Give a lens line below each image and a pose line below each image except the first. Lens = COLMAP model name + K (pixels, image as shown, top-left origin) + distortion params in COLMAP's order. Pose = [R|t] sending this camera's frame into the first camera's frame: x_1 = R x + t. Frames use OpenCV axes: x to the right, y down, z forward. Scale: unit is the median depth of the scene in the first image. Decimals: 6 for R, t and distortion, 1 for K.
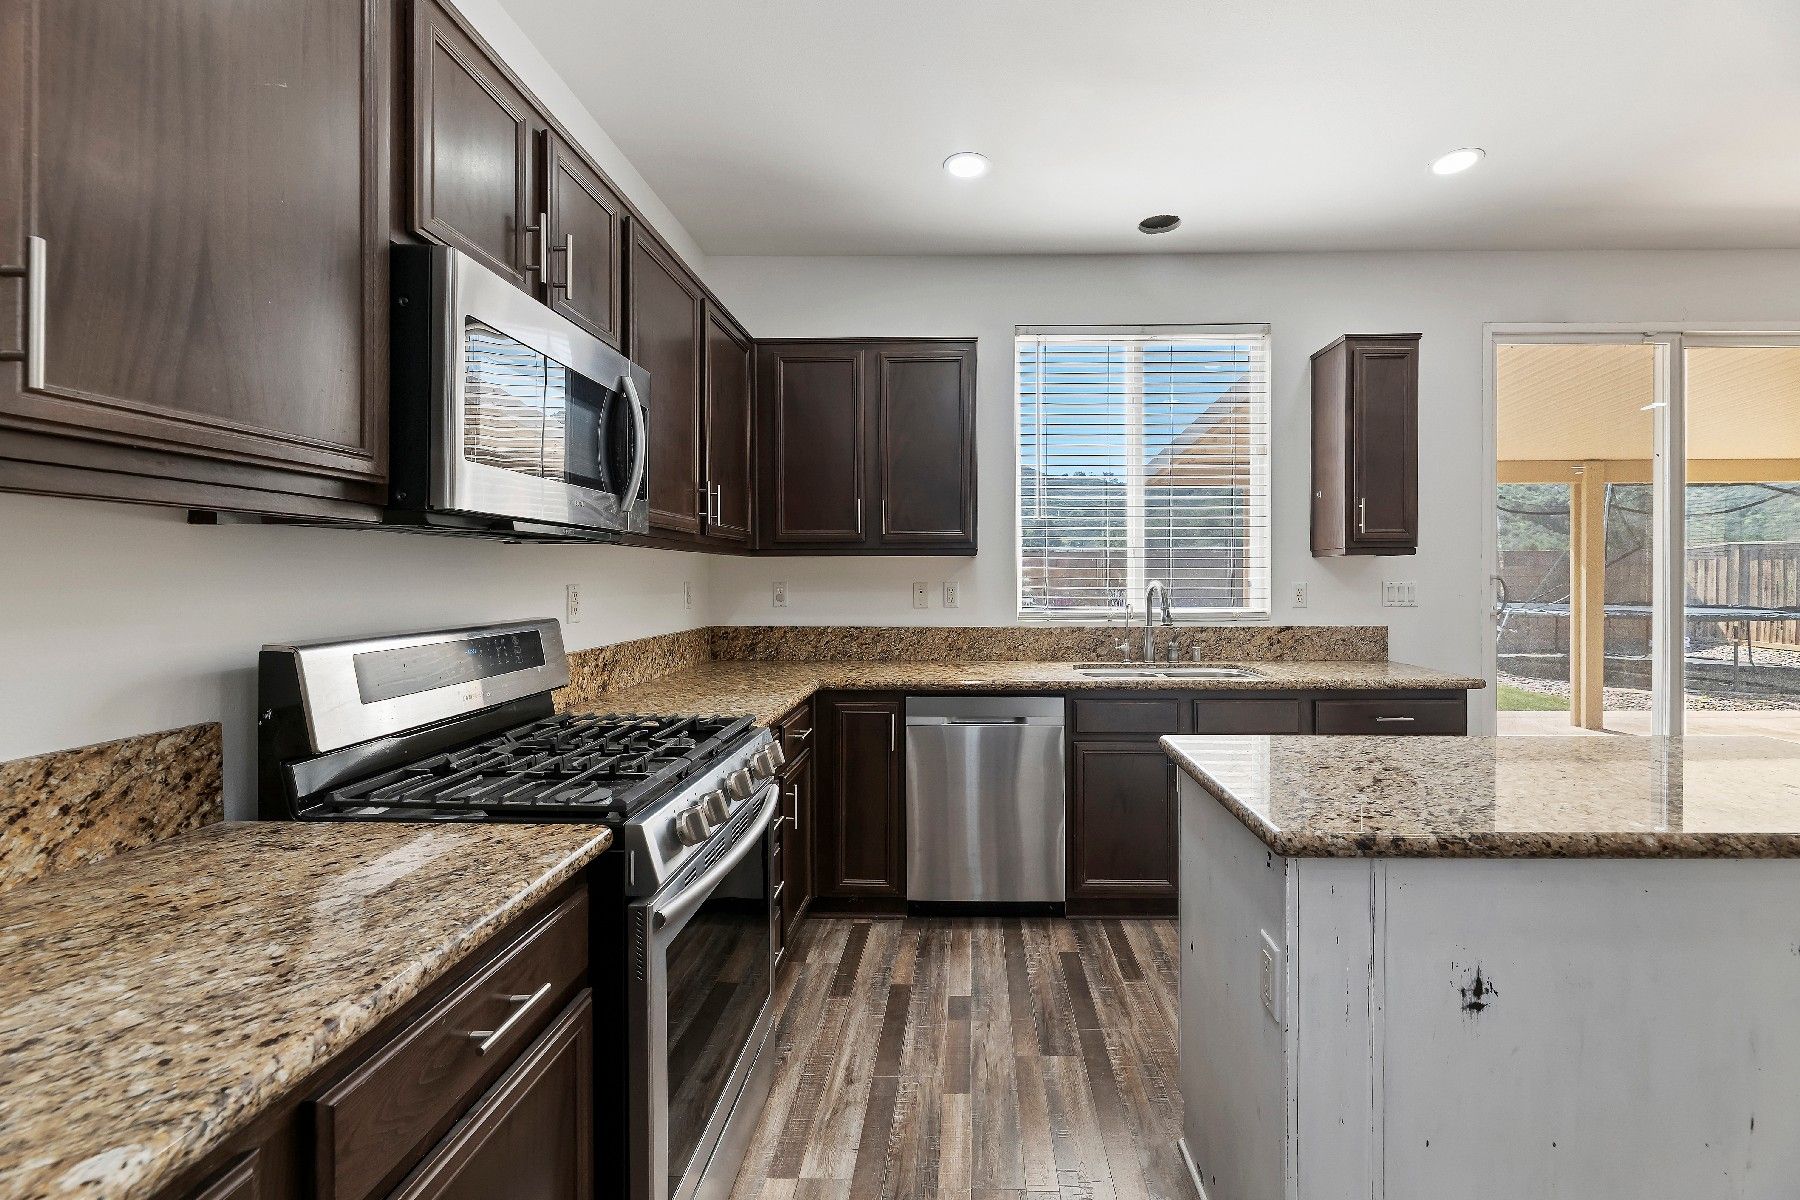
lens RADIAL K [[779.0, 0, 962.4], [0, 779.0, 573.0], [0, 0, 1]] dist [0.002553, 0.000020]
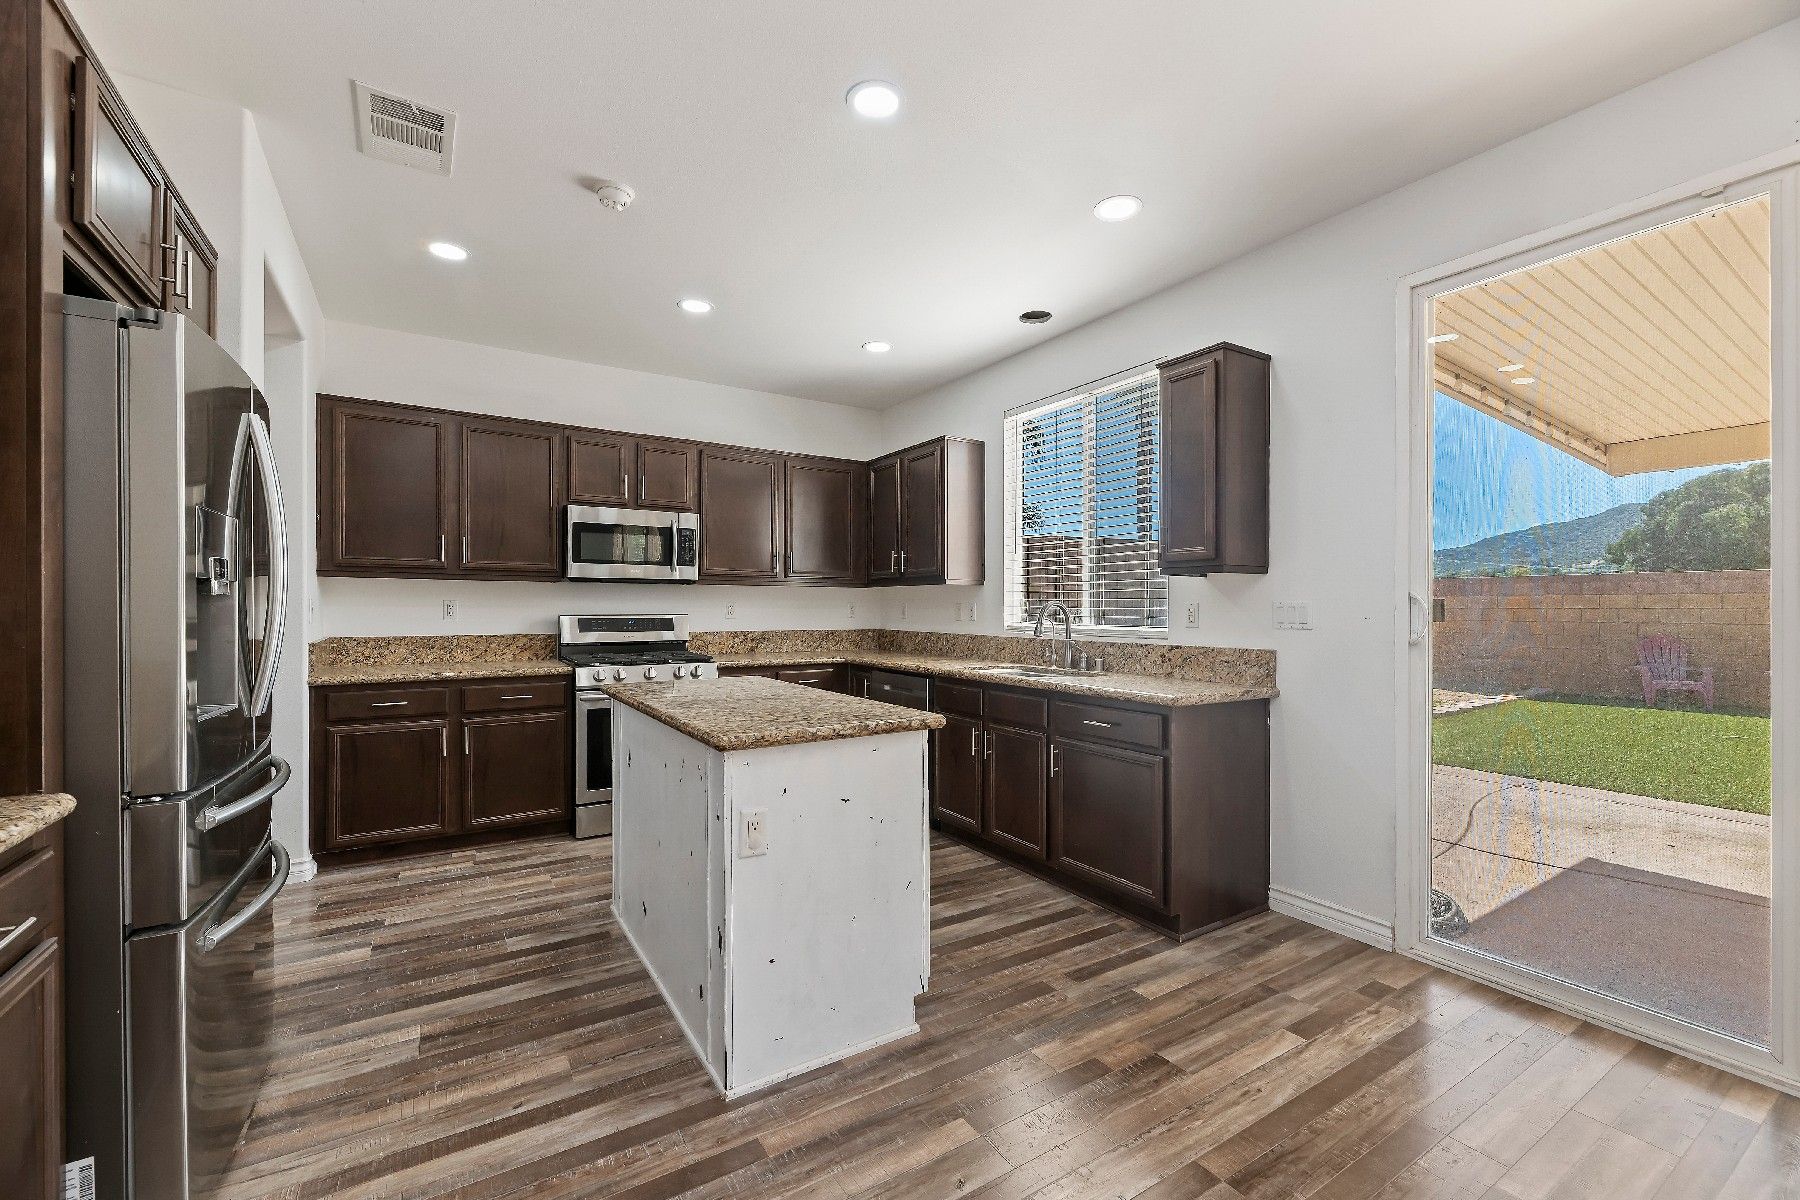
lens RADIAL K [[747.2, 0, 906.3], [0, 747.2, 610.2], [0, 0, 1]] dist [0.000215, 0.000129]
pose [[0.534669, 0.005116, -0.845046, 1.189605], [-0.002169, 0.999987, 0.004682, 0.020290], [0.845059, -0.000670, 0.534673, 0.186829]]
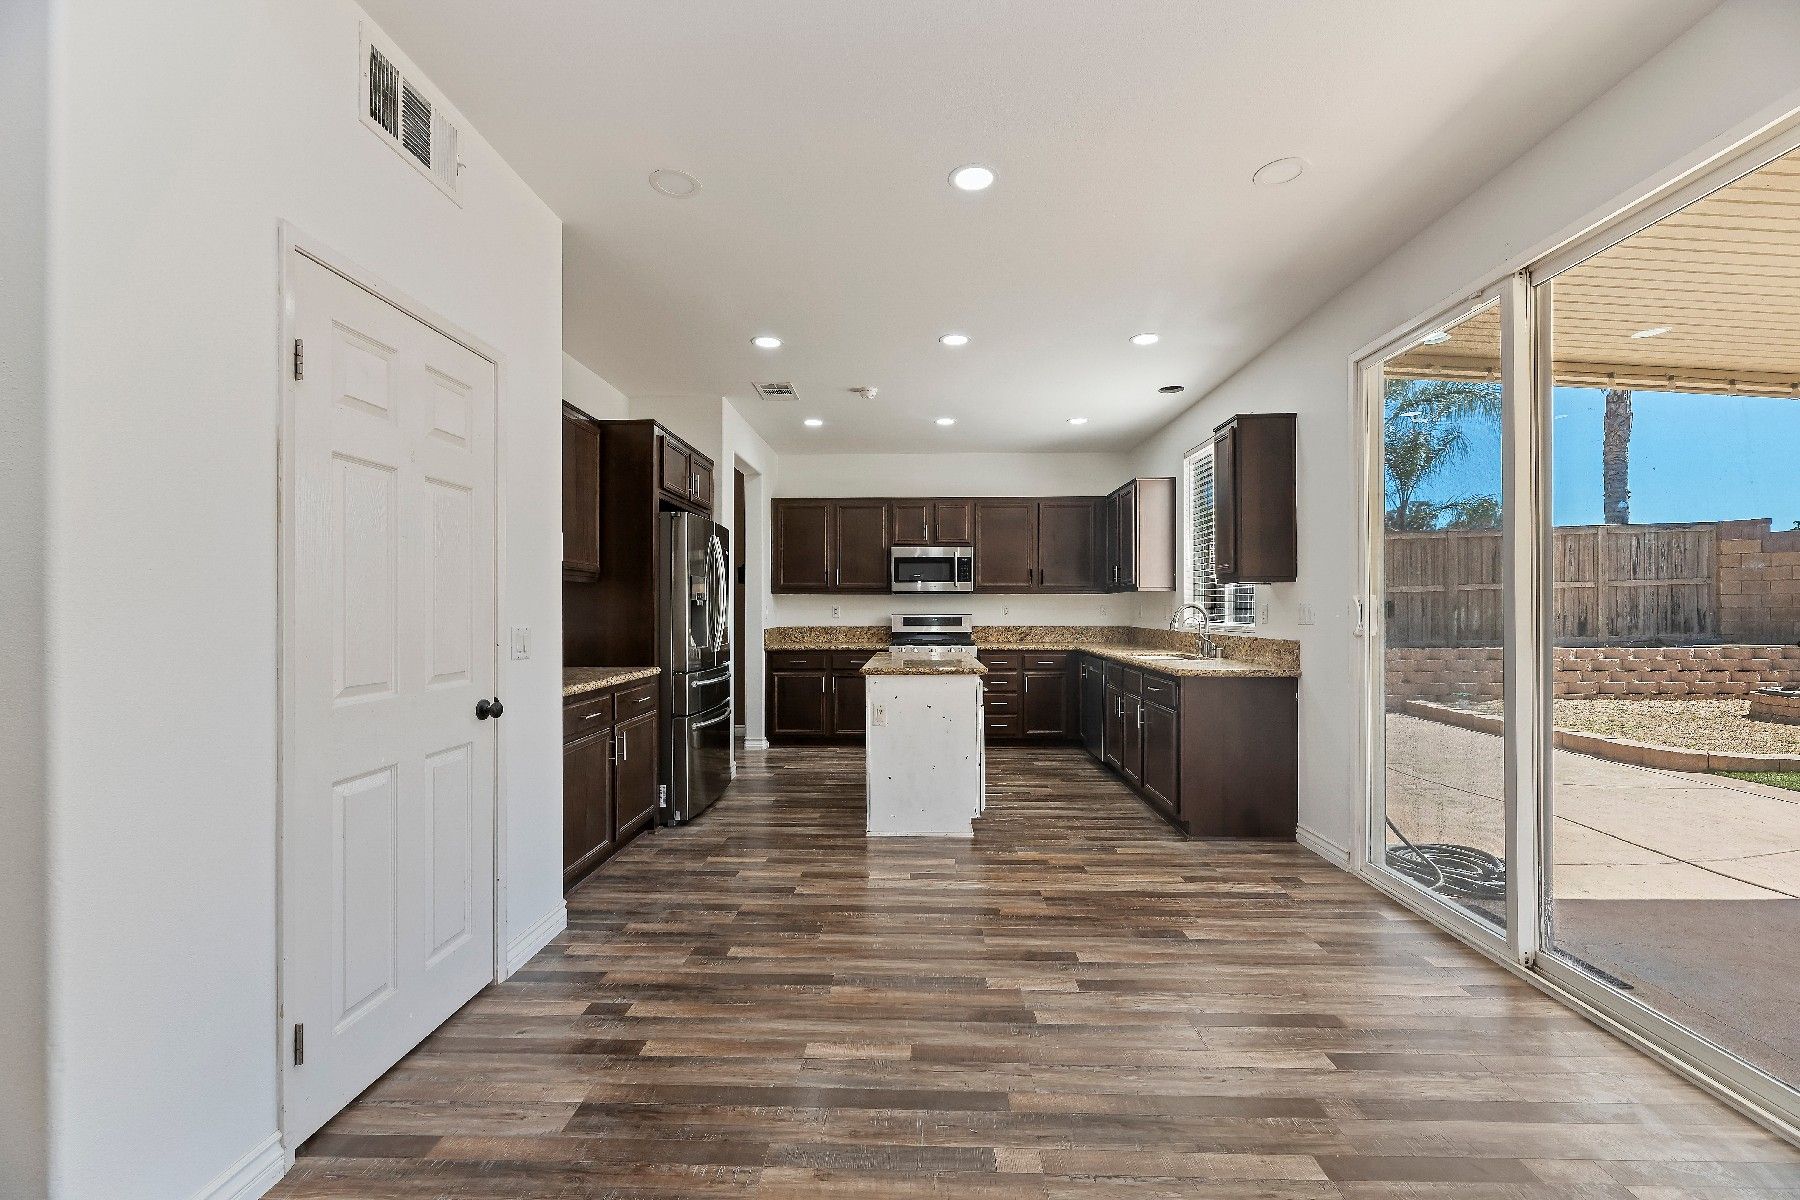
lens RADIAL K [[747.2, 0, 911.2], [0, 747.2, 615.3], [0, 0, 1]] dist [0.000215, 0.000129]
pose [[-0.024043, 0.008119, -0.999678, 1.911237], [0.001804, 0.999966, 0.008078, 0.021455], [0.999709, -0.001609, -0.024057, 0.496491]]
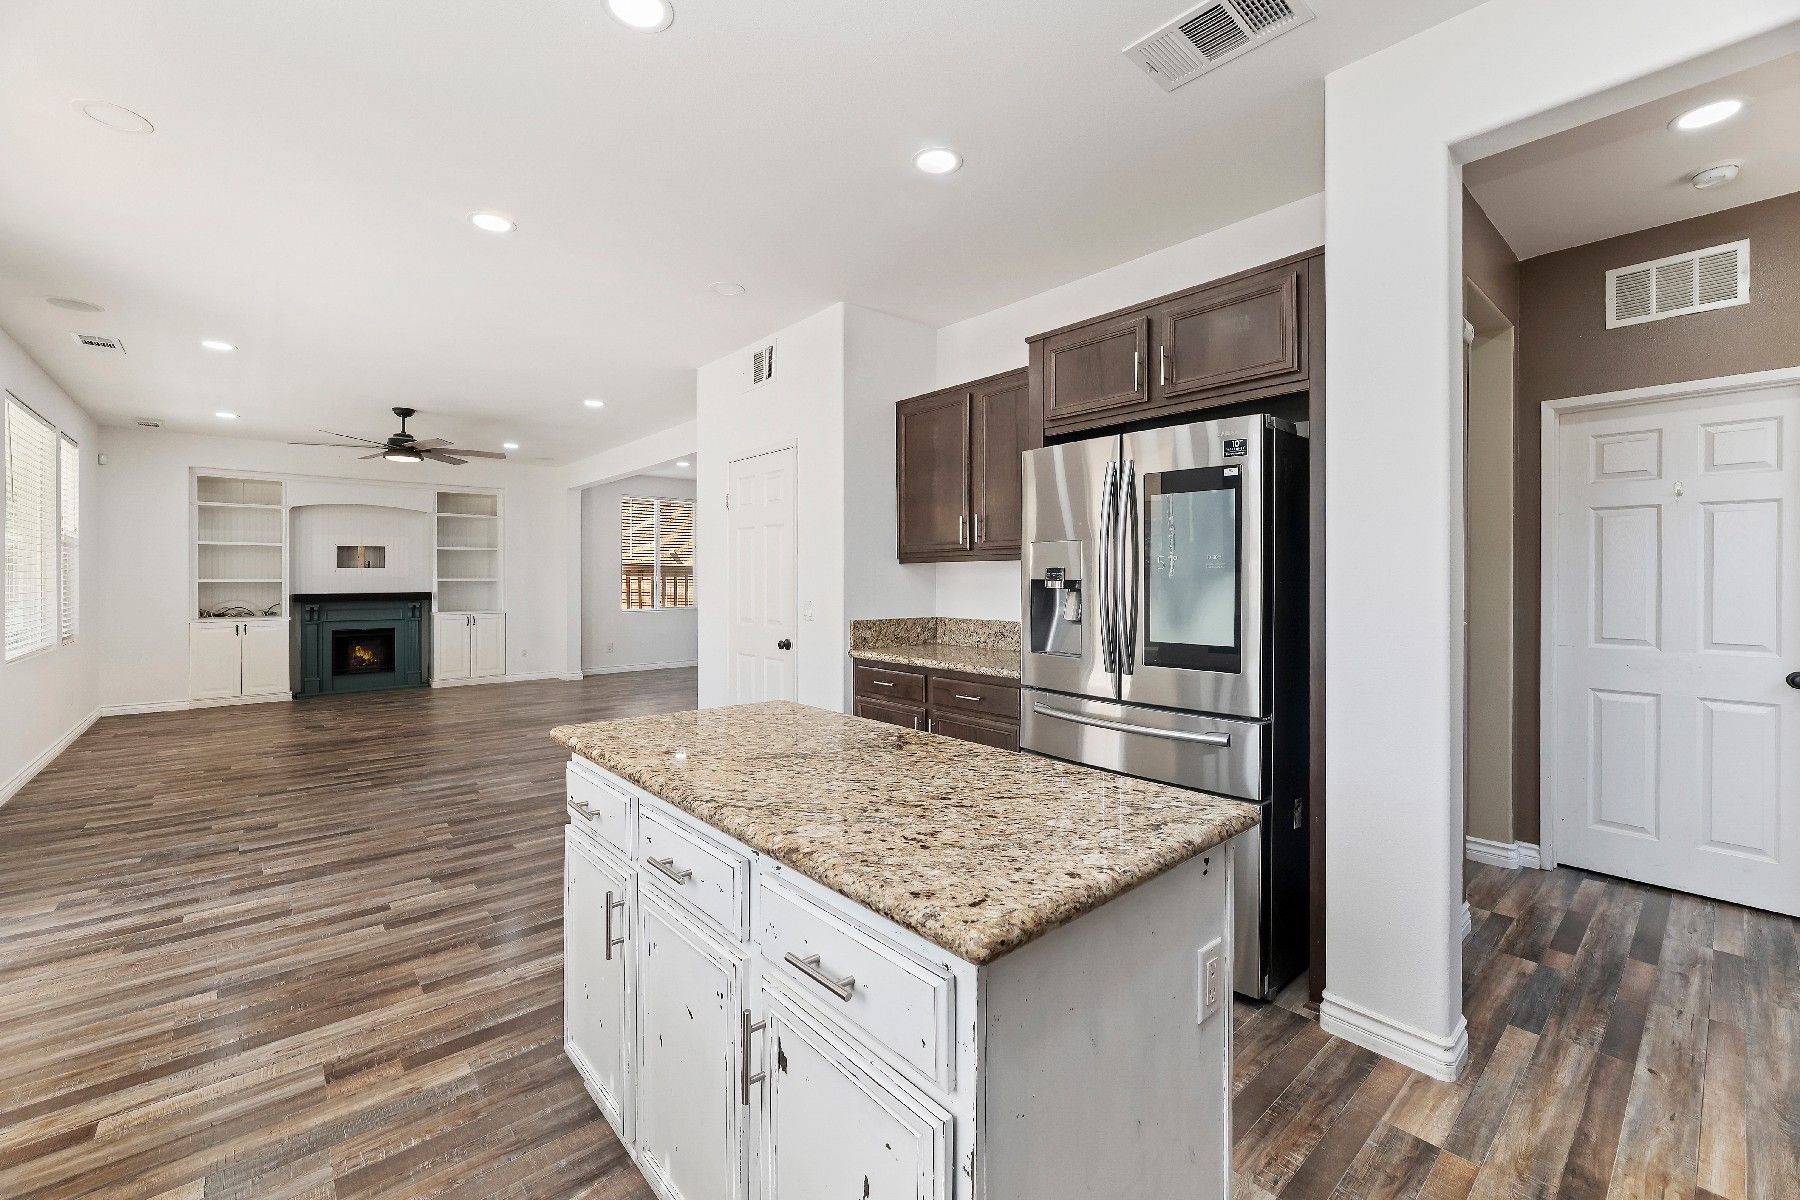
lens RADIAL K [[747.2, 0, 900.5], [0, 747.2, 585.6], [0, 0, 1]] dist [0.000215, 0.000129]
pose [[-0.648391, -0.004054, 0.761296, -0.035501], [0.000428, 0.999984, 0.005690, 0.005948], [-0.761307, 0.004015, -0.648379, 0.774262]]
